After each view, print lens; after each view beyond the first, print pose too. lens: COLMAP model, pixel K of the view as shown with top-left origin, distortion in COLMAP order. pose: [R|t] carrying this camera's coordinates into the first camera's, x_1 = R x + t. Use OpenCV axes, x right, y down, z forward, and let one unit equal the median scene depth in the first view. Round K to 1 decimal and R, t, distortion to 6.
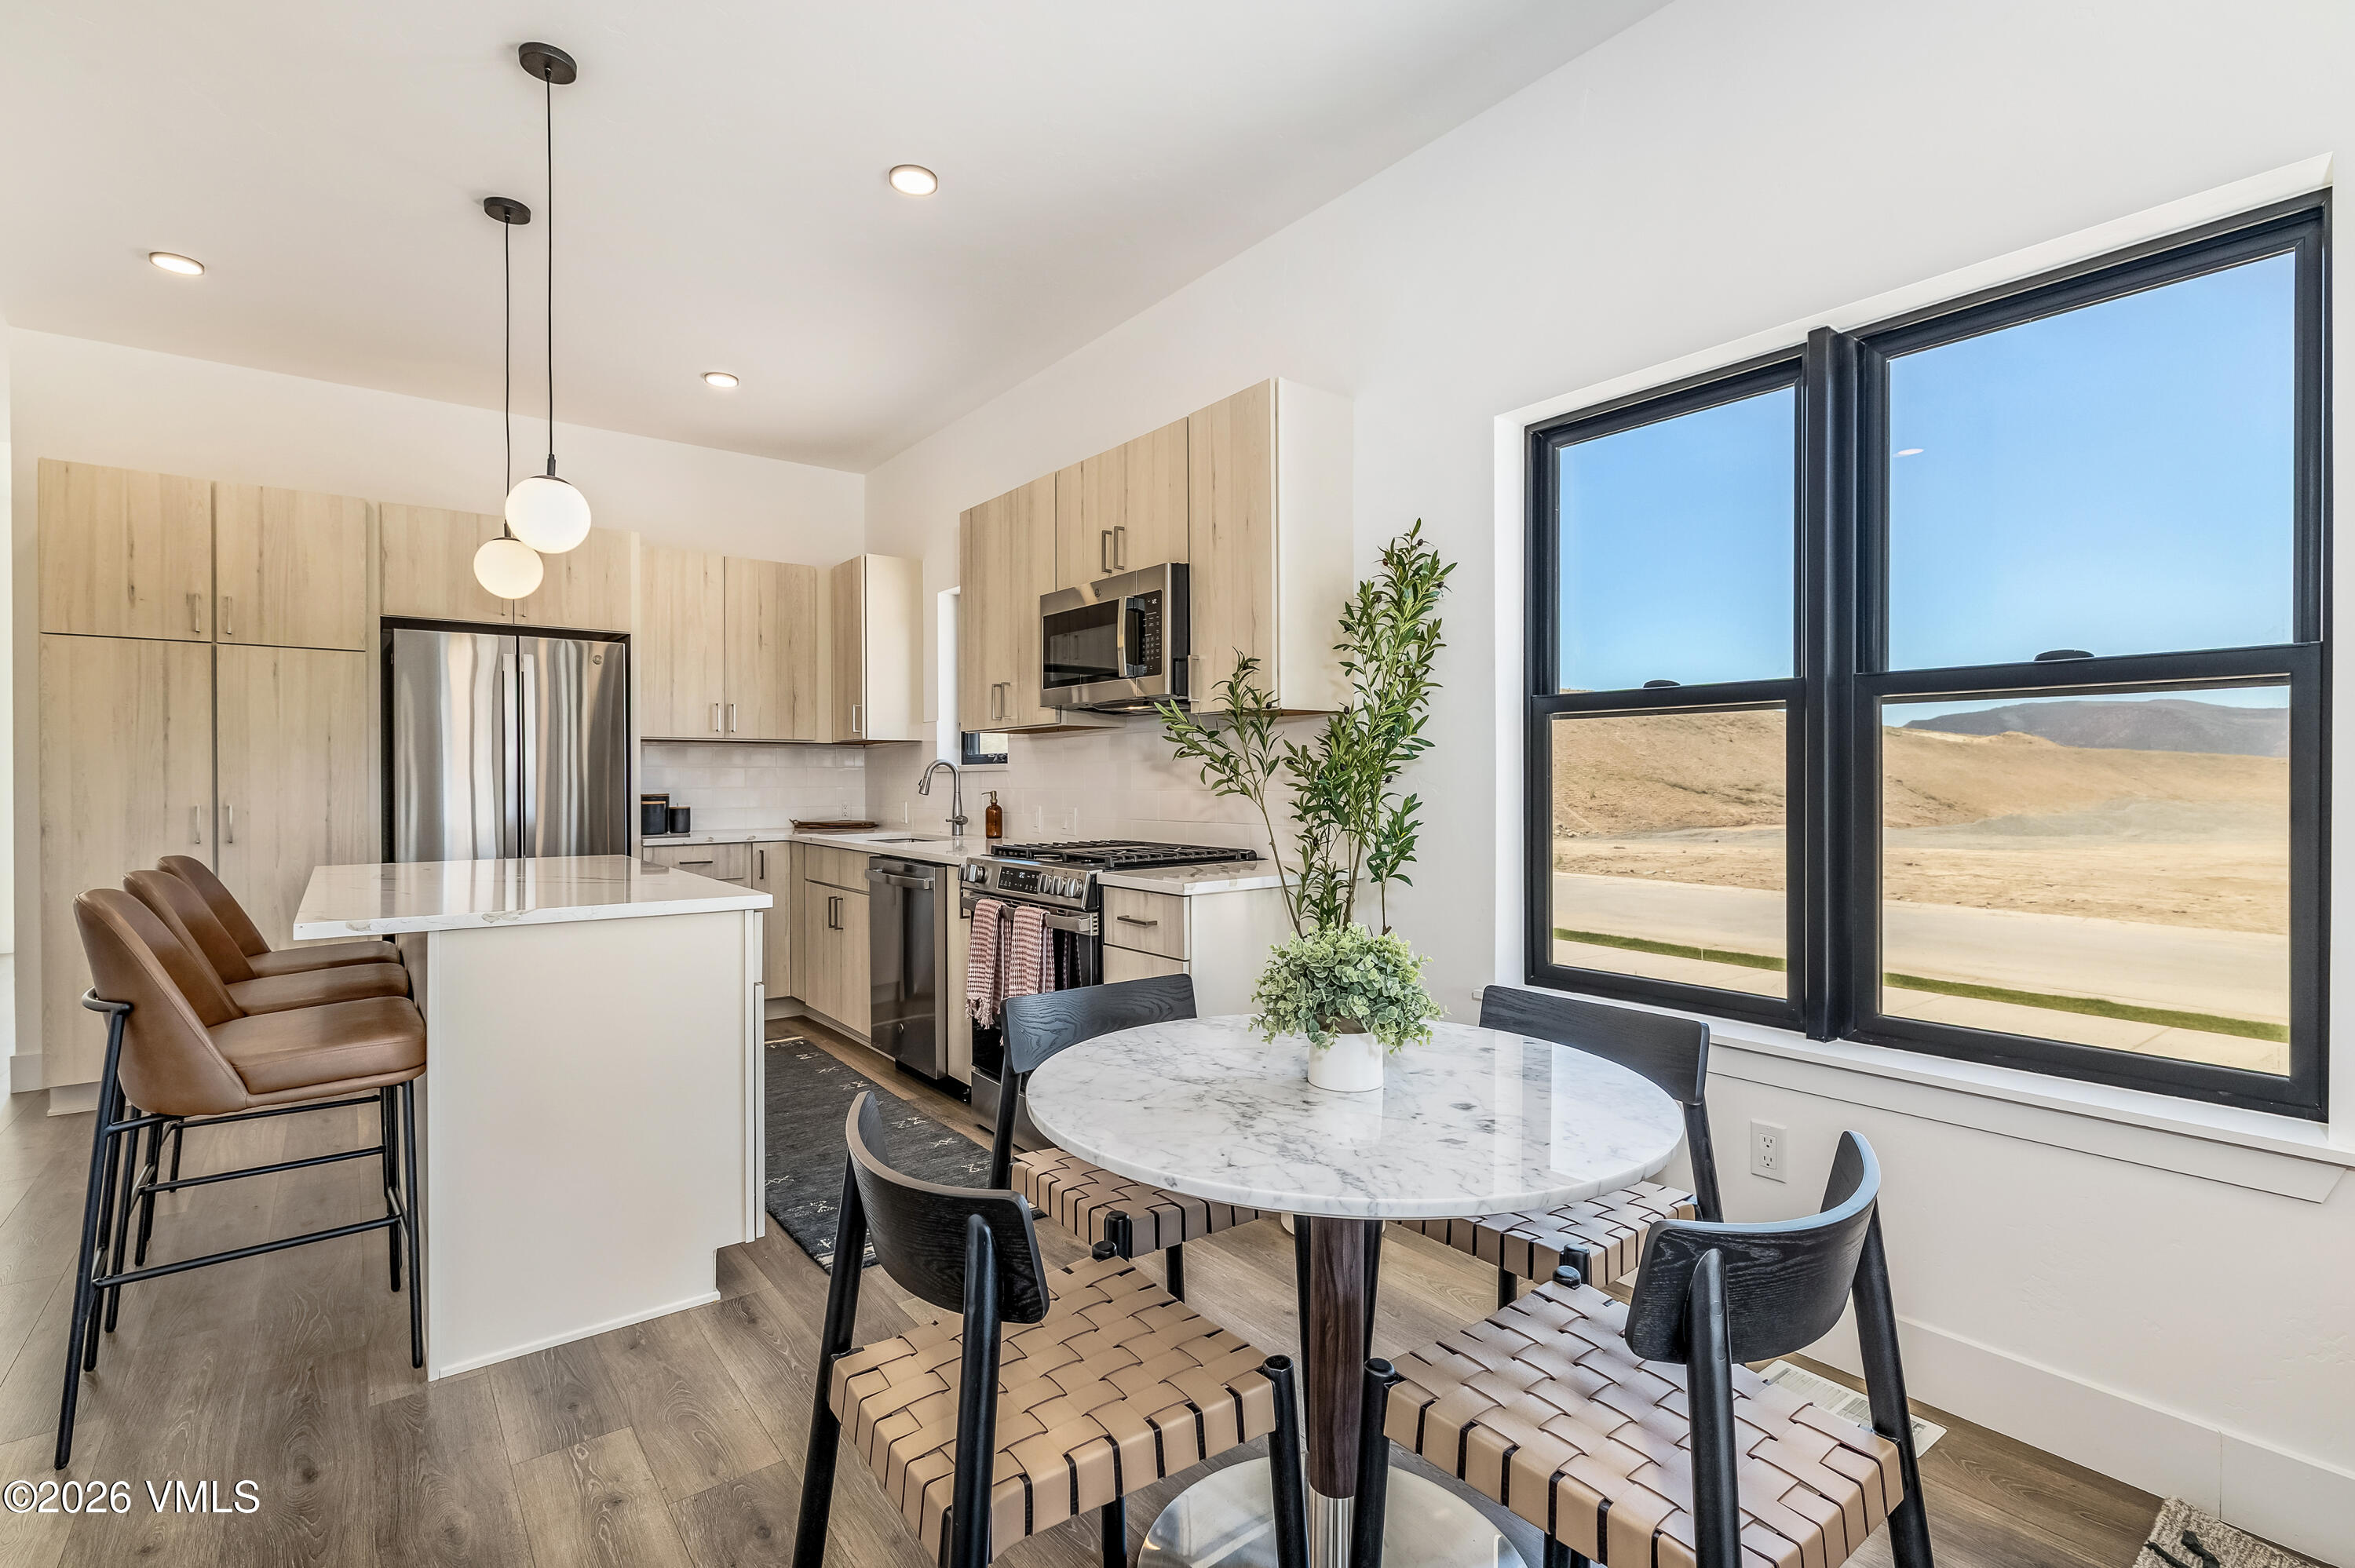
lens RADIAL K [[1095.1, 0, 1185.8], [0, 1095.1, 788.5], [0, 0, 1]] dist [0.000791, 0.000528]
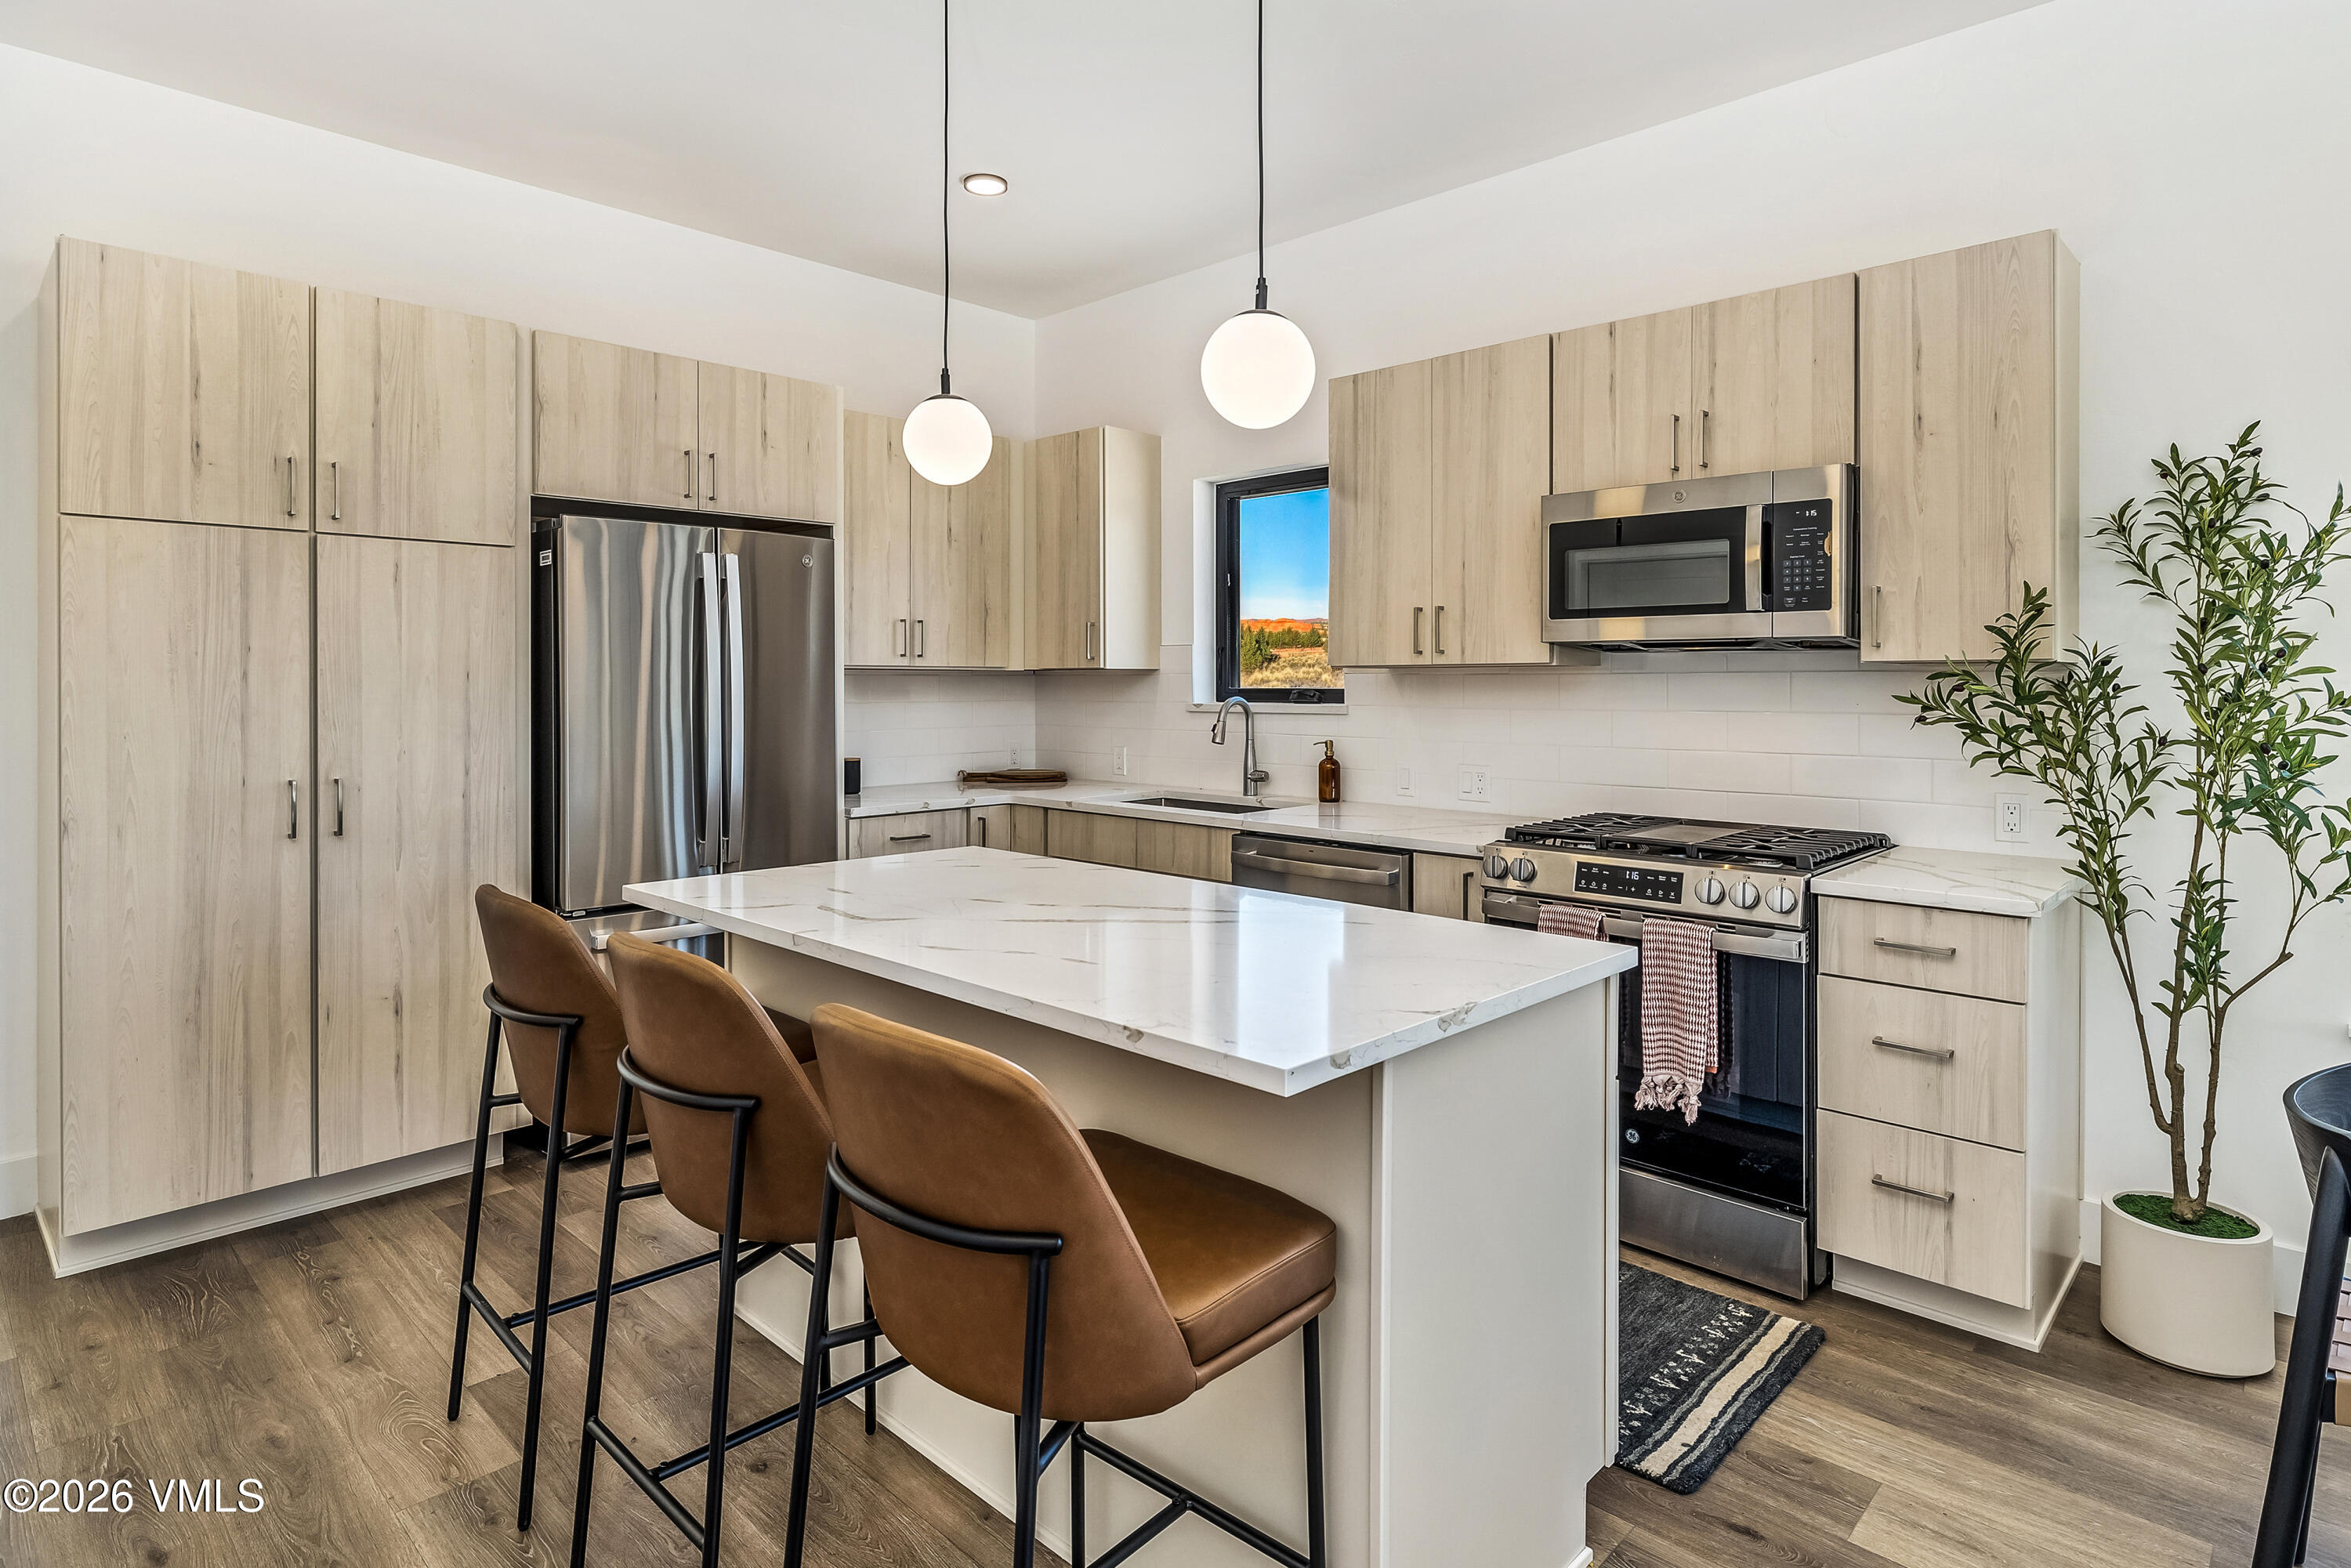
lens RADIAL K [[1224.9, 0, 1182.2], [0, 1224.9, 682.9], [0, 0, 1]] dist [-0.003853, -0.000189]
pose [[0.986539, 0.002252, 0.163509, -0.484232], [-0.001372, 0.999984, -0.005492, -0.038608], [-0.163519, 0.005194, 0.986527, 0.189297]]
